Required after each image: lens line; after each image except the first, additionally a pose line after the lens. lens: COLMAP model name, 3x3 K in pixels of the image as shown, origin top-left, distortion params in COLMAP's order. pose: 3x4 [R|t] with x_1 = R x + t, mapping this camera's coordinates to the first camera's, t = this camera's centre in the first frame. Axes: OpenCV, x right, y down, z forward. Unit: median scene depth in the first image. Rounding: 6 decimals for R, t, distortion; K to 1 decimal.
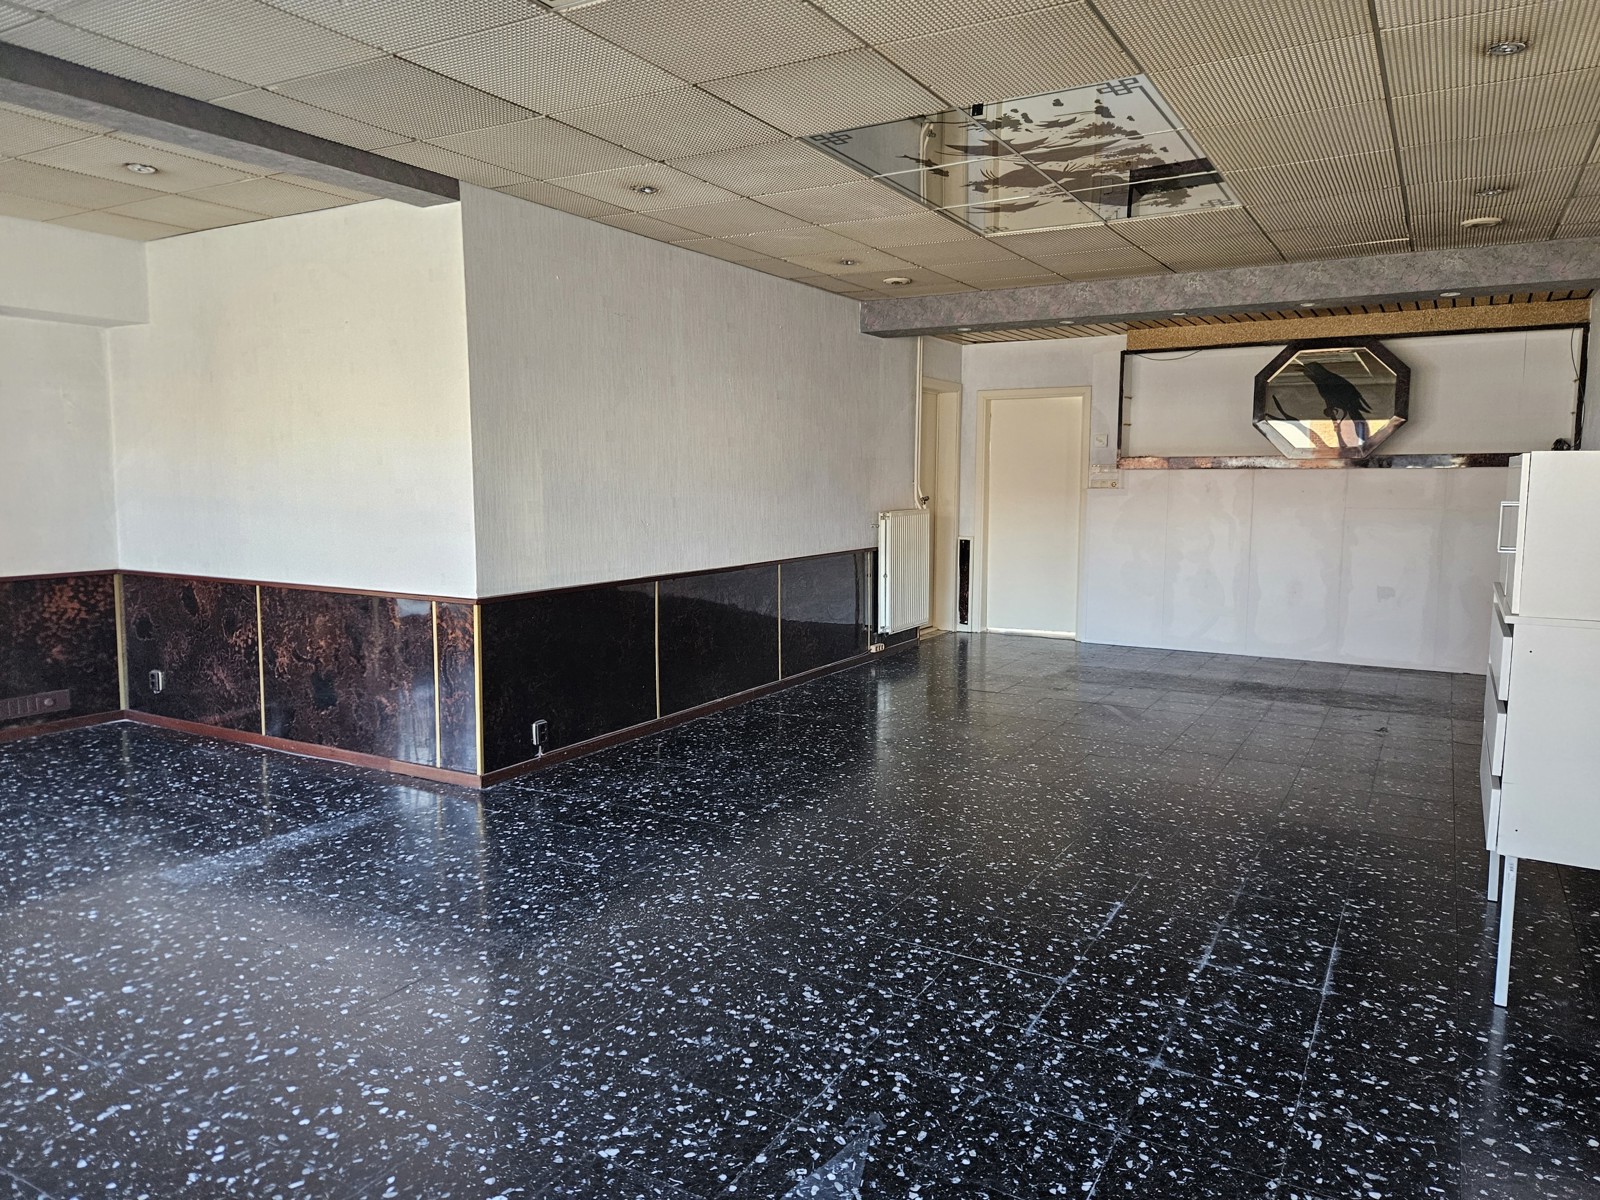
lens RADIAL K [[1158.1, 0, 800.0], [0, 1158.1, 600.0], [0, 0, 1]] dist [0.085405, -0.088055]
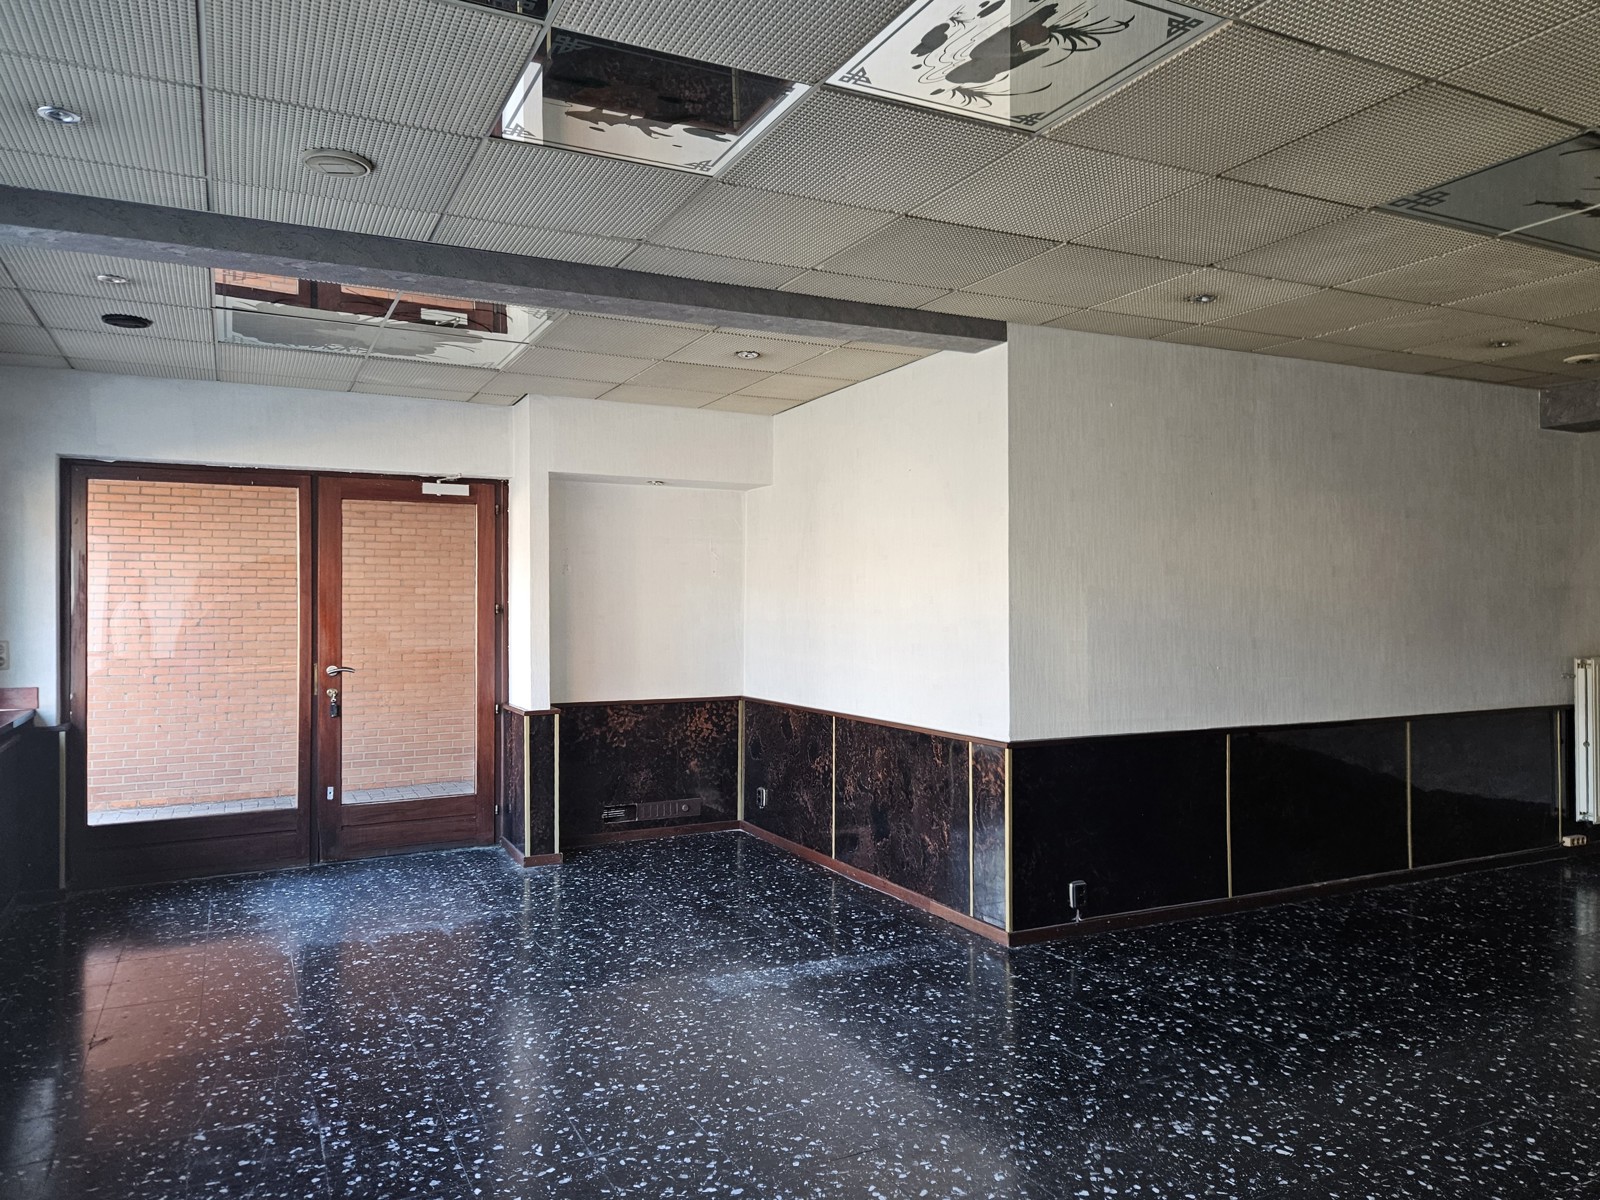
lens RADIAL K [[1158.1, 0, 800.0], [0, 1158.1, 600.0], [0, 0, 1]] dist [0.085405, -0.088055]
pose [[0.819248, -0.008719, -0.573374, 0.135005], [-0.055916, 0.993905, -0.095009, -0.017237], [0.570707, 0.109896, 0.813766, 0.116635]]
